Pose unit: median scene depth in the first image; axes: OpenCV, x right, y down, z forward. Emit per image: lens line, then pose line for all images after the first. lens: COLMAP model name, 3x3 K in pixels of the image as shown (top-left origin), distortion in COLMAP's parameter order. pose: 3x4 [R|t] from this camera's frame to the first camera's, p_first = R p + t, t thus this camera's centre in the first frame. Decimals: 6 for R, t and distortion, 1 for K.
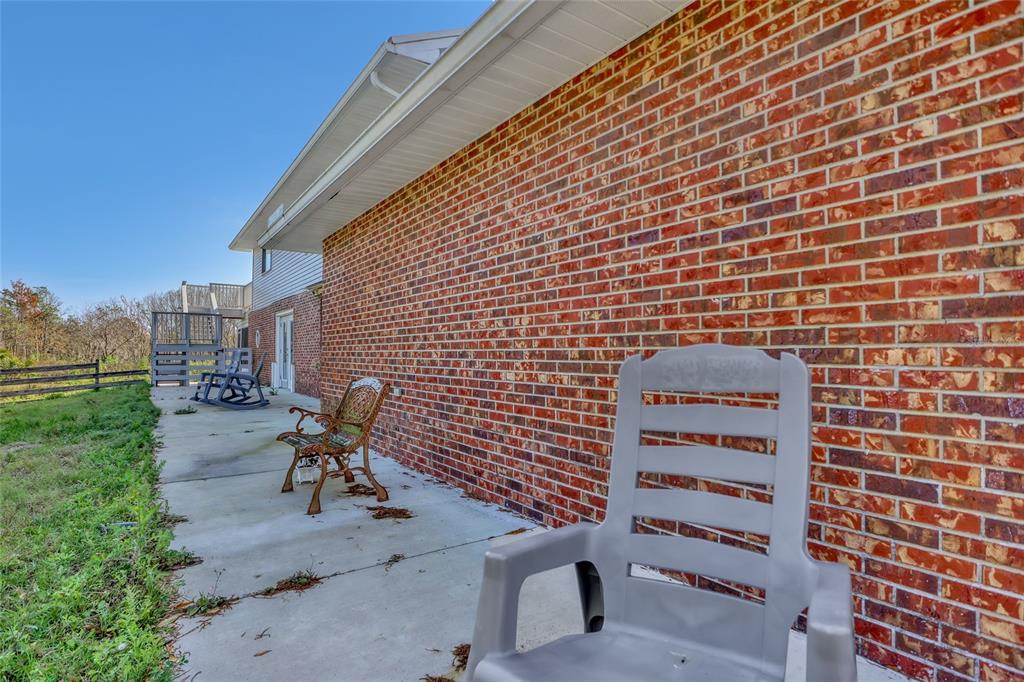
lens RADIAL K [[531.7, 0, 512.8], [0, 531.7, 342.6], [0, 0, 1]] dist [-0.017909, -0.000559]
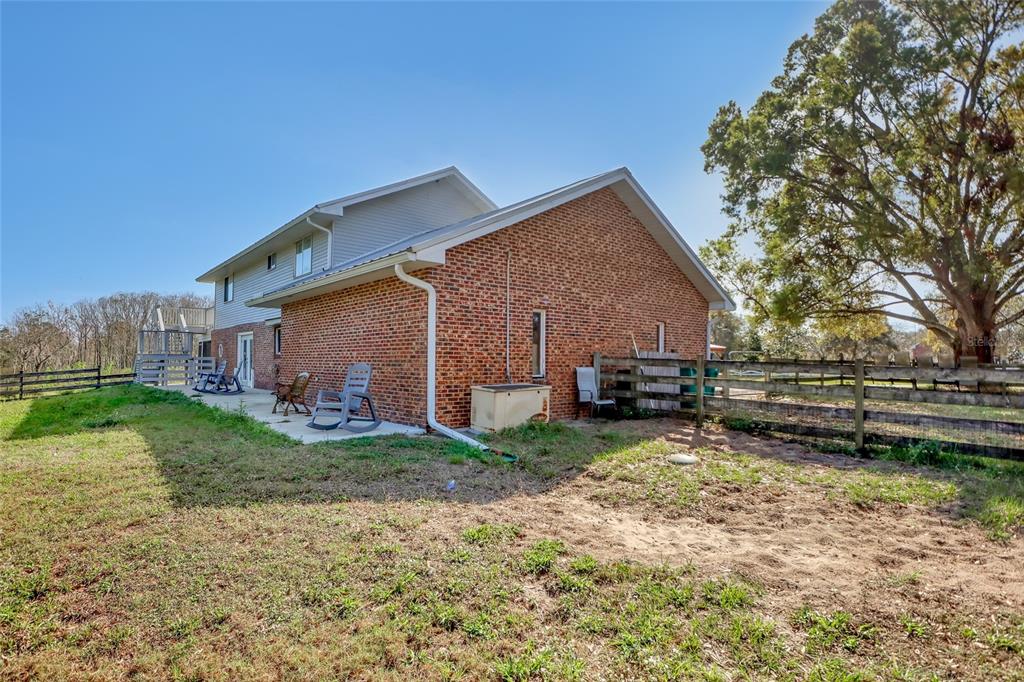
lens RADIAL K [[531.7, 0, 512.6], [0, 531.7, 346.1], [0, 0, 1]] dist [-0.017909, -0.000559]
pose [[0.994502, 0.004397, 0.104621, 0.127950], [-0.003775, 0.999974, -0.006148, -0.014185], [-0.104646, 0.005719, 0.994493, -0.459541]]
